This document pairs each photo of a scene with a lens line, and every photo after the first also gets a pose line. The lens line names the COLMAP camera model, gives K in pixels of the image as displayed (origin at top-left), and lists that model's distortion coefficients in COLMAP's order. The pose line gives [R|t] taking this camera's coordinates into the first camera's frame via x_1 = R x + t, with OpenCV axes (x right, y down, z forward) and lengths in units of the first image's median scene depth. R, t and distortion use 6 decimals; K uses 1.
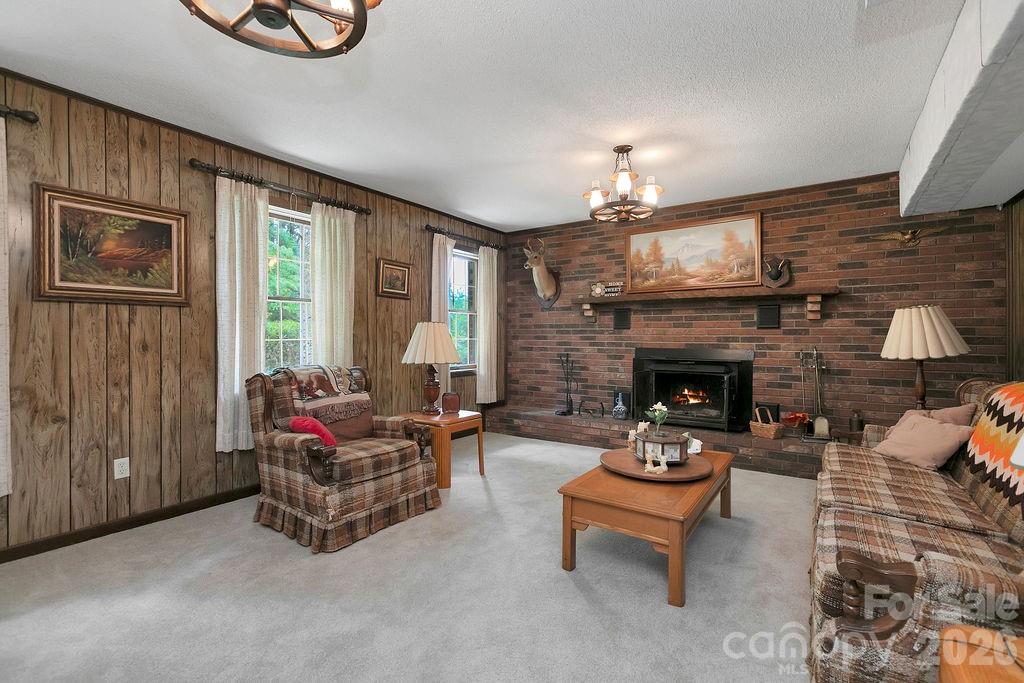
lens RADIAL K [[464.7, 0, 513.0], [0, 464.7, 339.1], [0, 0, 1]] dist [0.001715, -0.001525]
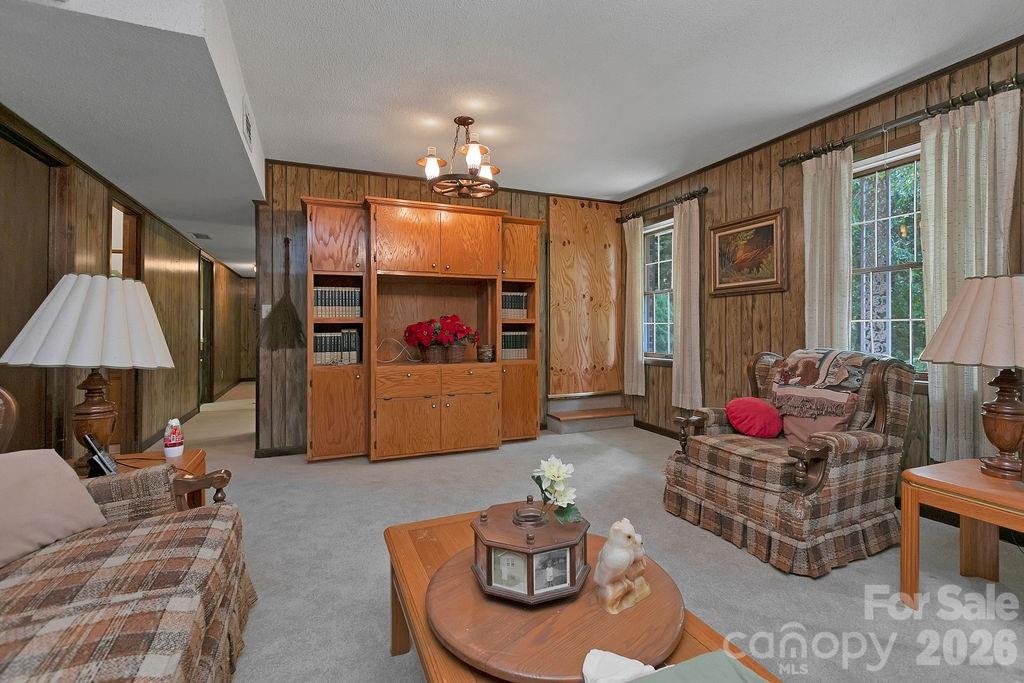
lens RADIAL K [[464.7, 0, 513.6], [0, 464.7, 322.6], [0, 0, 1]] dist [0.001715, -0.001525]
pose [[-0.545428, -0.008914, -0.838110, 0.621835], [-0.002304, 0.999956, -0.009136, 0.018686], [0.838155, -0.003052, -0.545424, 1.090079]]
